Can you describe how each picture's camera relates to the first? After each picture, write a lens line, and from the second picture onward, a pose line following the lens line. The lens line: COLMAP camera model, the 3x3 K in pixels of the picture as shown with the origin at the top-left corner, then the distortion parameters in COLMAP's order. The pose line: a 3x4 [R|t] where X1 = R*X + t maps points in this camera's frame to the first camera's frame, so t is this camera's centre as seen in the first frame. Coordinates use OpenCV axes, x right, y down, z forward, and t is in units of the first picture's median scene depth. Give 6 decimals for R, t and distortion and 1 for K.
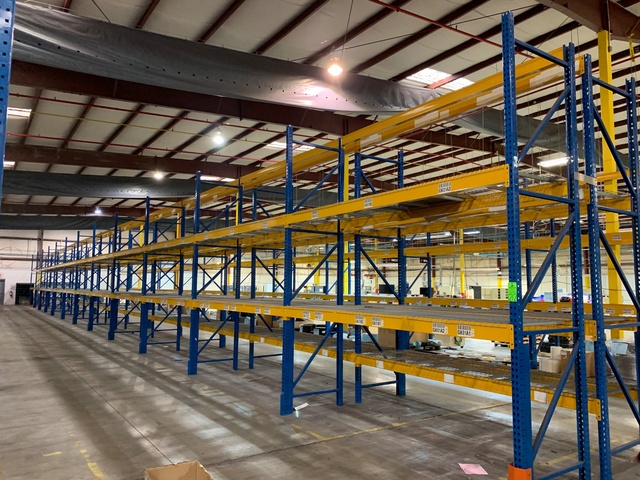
lens RADIAL K [[492.2, 0, 320.0], [0, 492.2, 240.0], [0, 0, 1]] dist [0.115353, 0.001480]
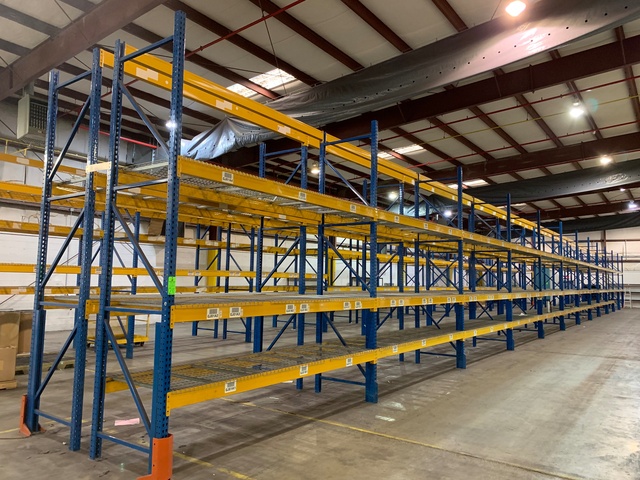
lens RADIAL K [[492.2, 0, 320.0], [0, 492.2, 240.0], [0, 0, 1]] dist [0.115353, 0.001480]
pose [[0.332514, -0.061776, -0.941073, 0.747989], [0.056310, 0.997373, -0.045575, 0.046799], [0.941416, -0.037838, 0.335119, 0.487343]]
